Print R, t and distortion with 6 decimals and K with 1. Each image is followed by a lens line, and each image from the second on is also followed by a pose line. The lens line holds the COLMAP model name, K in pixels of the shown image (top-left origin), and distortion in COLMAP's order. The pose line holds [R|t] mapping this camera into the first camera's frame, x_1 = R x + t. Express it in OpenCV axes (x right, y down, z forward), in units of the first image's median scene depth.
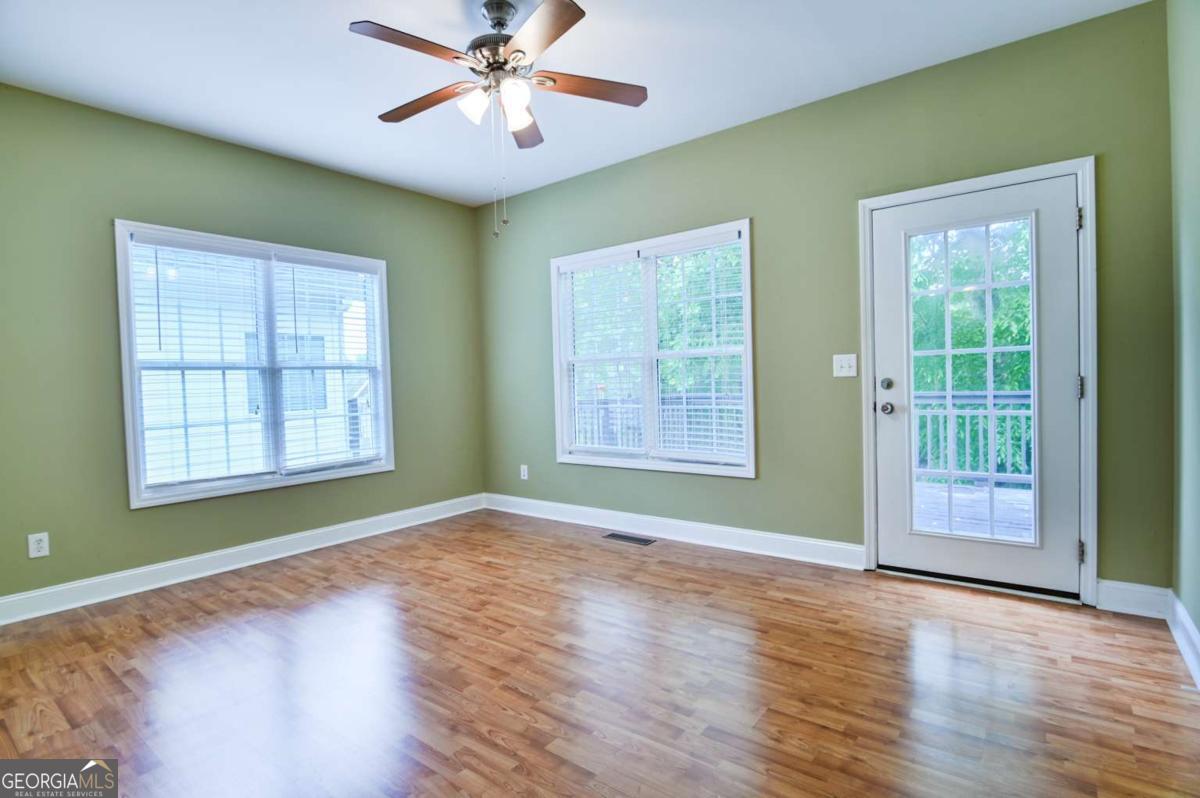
lens RADIAL K [[586.2, 0, 601.8], [0, 586.2, 398.5], [0, 0, 1]] dist [-0.020189, 0.000929]
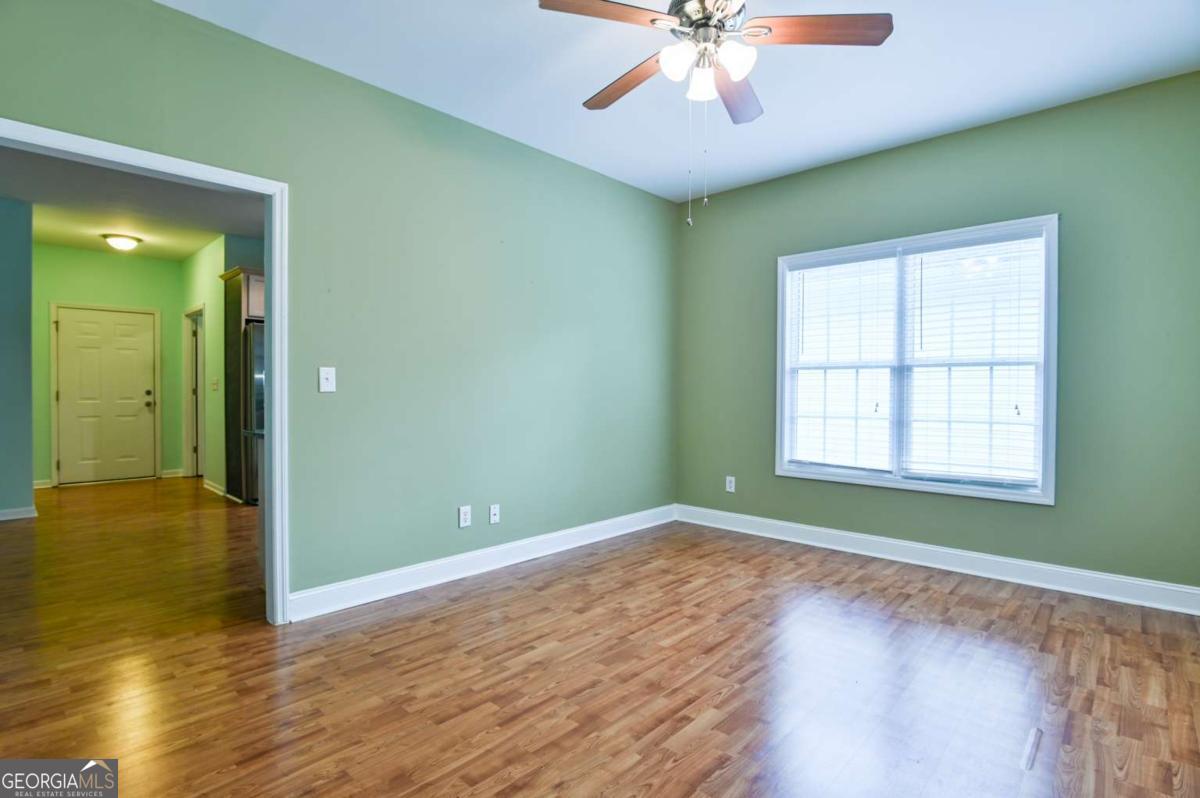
lens RADIAL K [[586.2, 0, 598.2], [0, 586.2, 396.8], [0, 0, 1]] dist [-0.020189, 0.000929]
pose [[-0.096989, 0.042598, -0.994373, 0.498282], [-0.027107, 0.998600, 0.045423, -0.034160], [0.994916, 0.031360, -0.095698, 0.642199]]
